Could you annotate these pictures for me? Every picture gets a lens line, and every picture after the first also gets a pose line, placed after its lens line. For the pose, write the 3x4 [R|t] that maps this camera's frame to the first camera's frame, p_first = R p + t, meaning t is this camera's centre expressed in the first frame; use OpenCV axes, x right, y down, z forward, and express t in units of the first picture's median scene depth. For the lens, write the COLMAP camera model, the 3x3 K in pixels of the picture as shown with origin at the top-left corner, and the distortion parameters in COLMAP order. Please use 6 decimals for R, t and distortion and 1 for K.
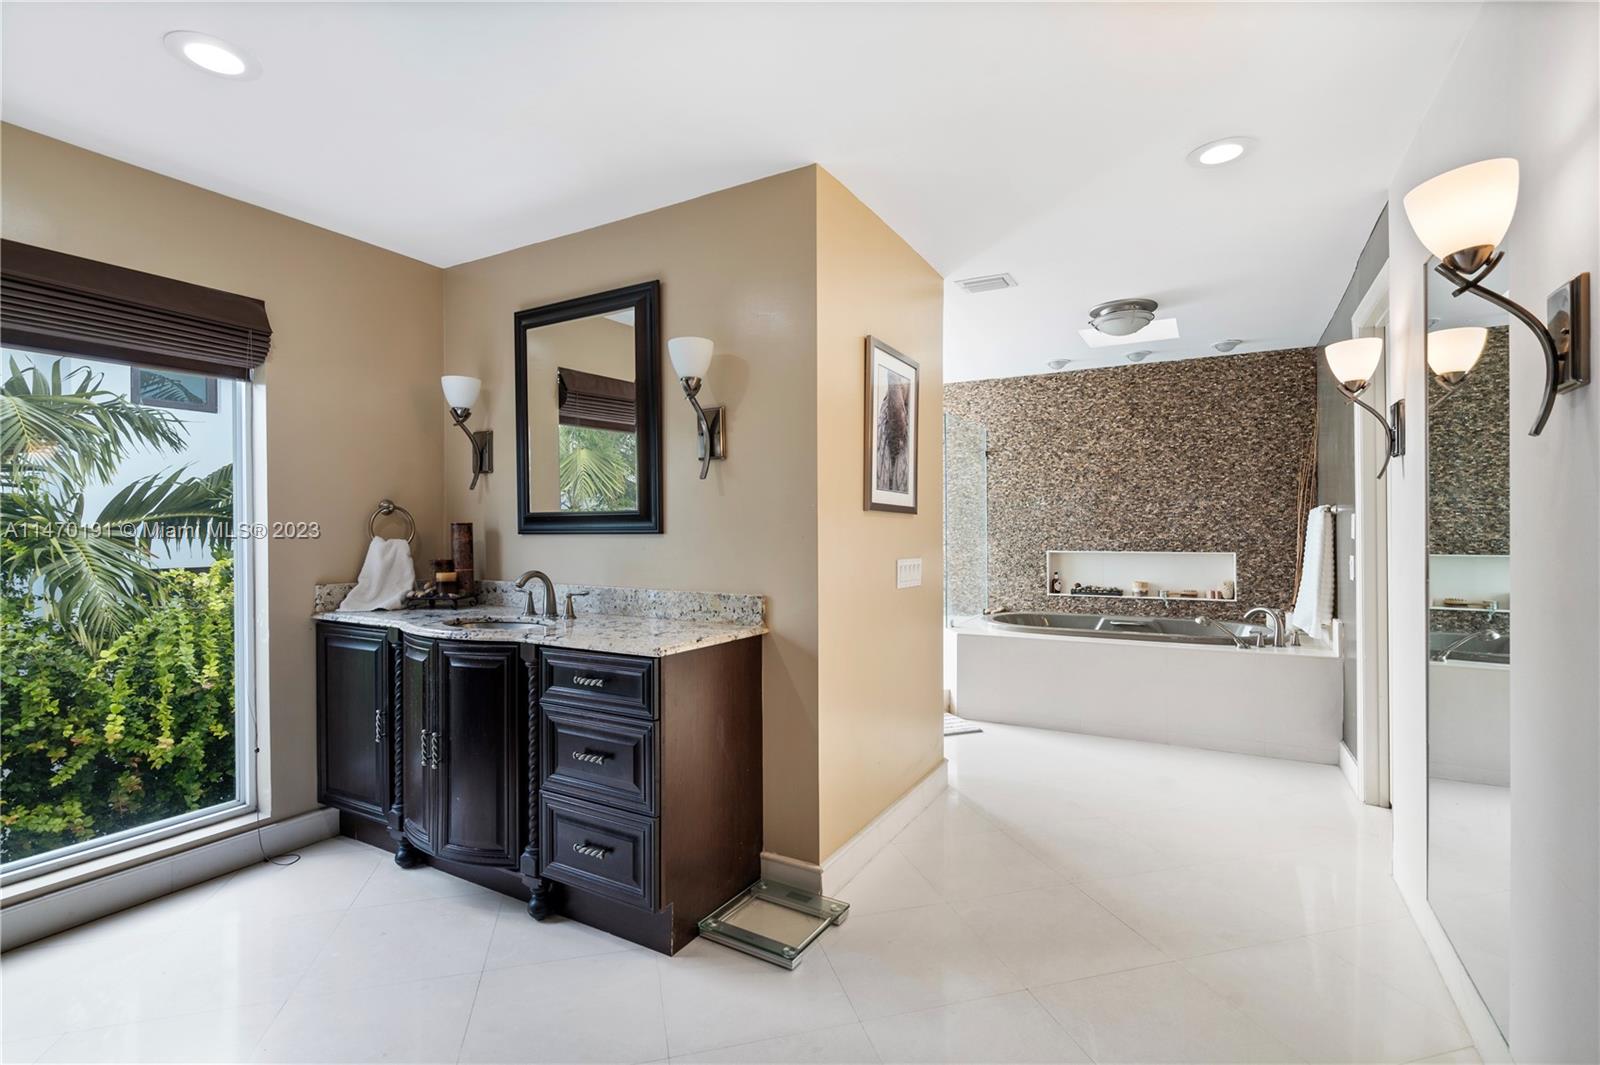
lens RADIAL K [[738.5, 0, 806.9], [0, 738.5, 537.2], [0, 0, 1]] dist [-0.003826, 0.000901]
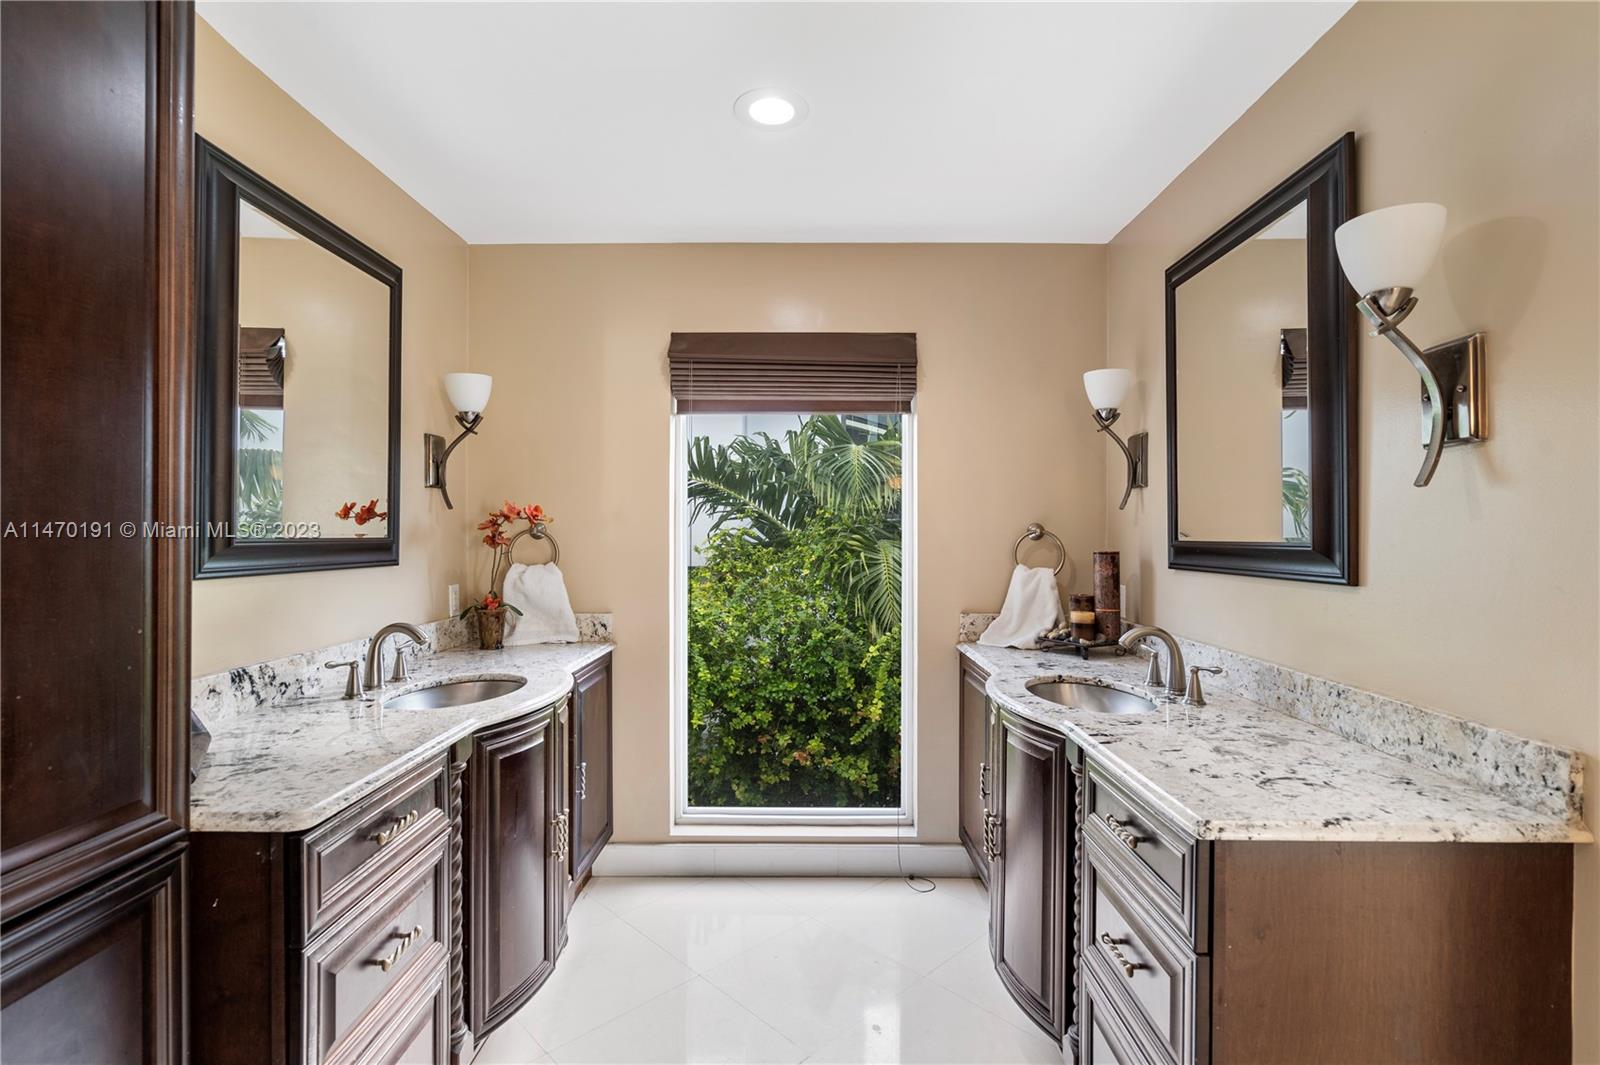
lens RADIAL K [[738.5, 0, 806.9], [0, 738.5, 537.2], [0, 0, 1]] dist [-0.003826, 0.000901]
pose [[0.483785, 0.010263, -0.875127, 0.083606], [-0.015202, 0.999879, 0.003322, -0.034593], [0.875055, 0.011696, 0.483883, 0.342648]]
